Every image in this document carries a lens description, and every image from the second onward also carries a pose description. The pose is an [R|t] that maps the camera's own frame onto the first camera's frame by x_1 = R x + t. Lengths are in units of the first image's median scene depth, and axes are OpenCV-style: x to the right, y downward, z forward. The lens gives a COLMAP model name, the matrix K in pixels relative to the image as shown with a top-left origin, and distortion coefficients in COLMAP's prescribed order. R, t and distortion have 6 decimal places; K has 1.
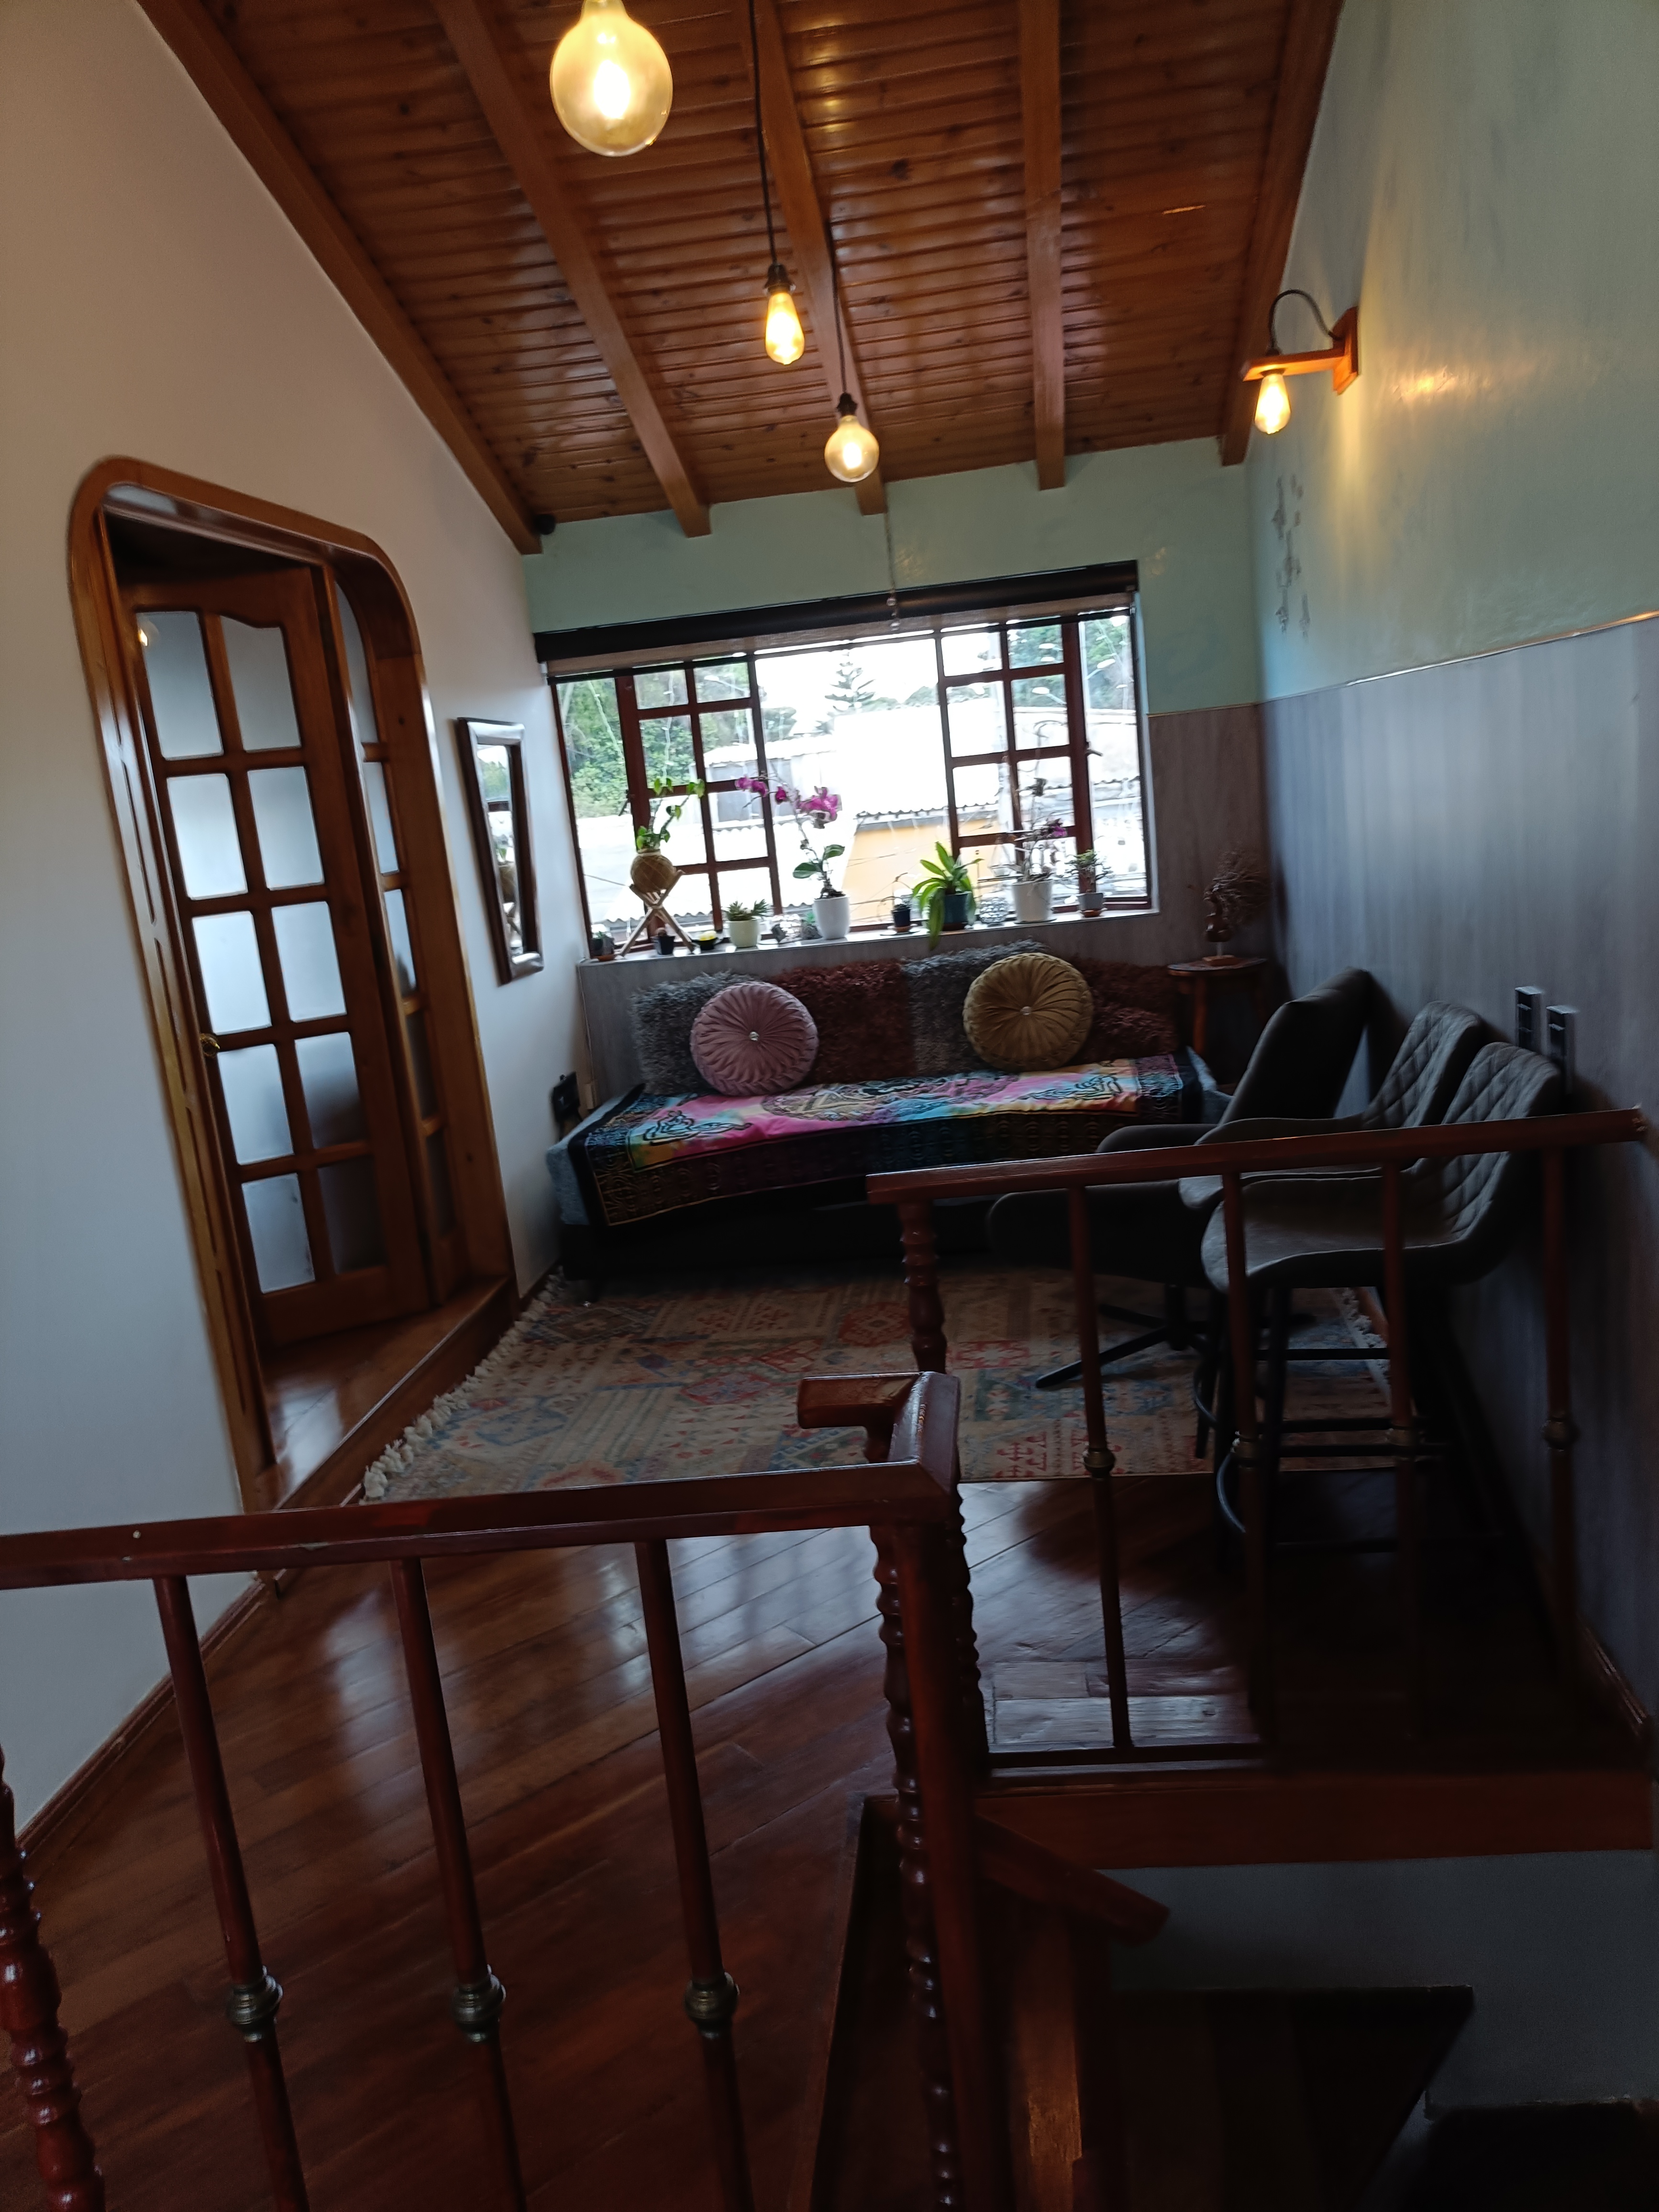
lens RADIAL K [[1633.7, 0, 846.7], [0, 1633.7, 1110.2], [0, 0, 1]] dist [0.043599, -0.038024]
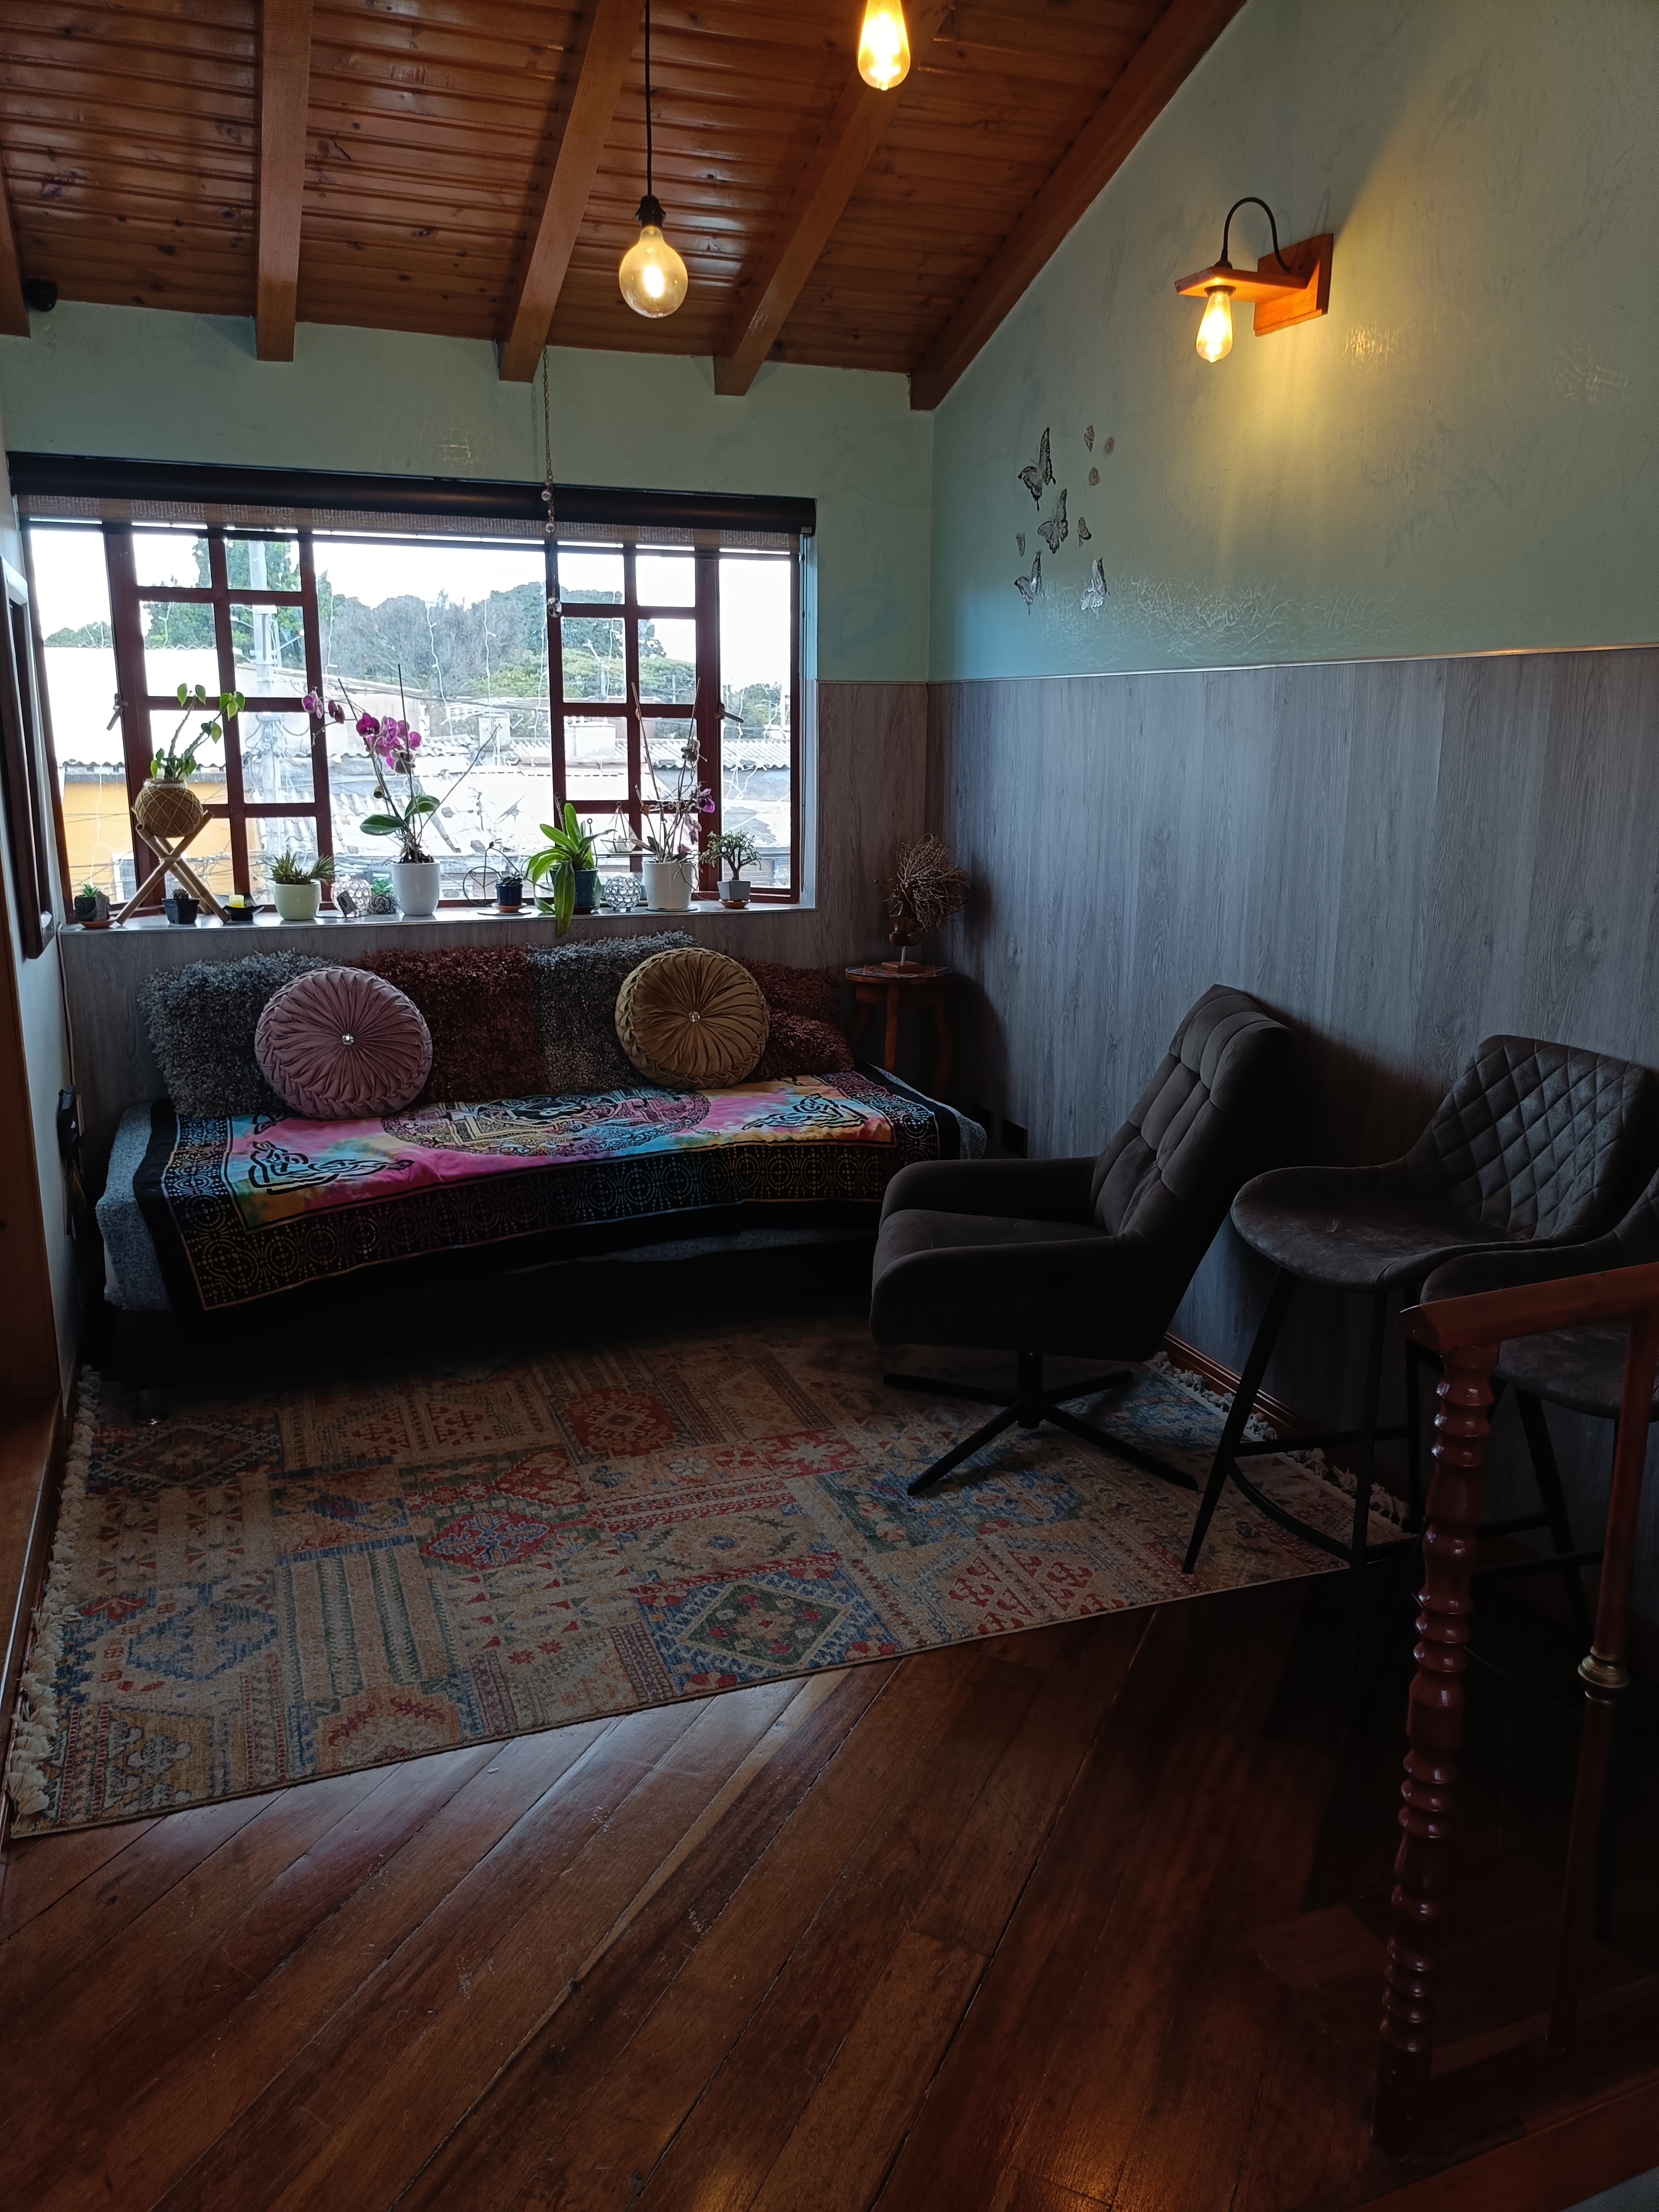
lens RADIAL K [[1633.7, 0, 833.5], [0, 1633.7, 1103.0], [0, 0, 1]] dist [0.043599, -0.038024]
pose [[0.881431, 0.001003, 0.472311, -0.224366], [-0.001628, 0.999998, 0.000916, -0.017814], [-0.472310, -0.001576, 0.881431, 0.234707]]
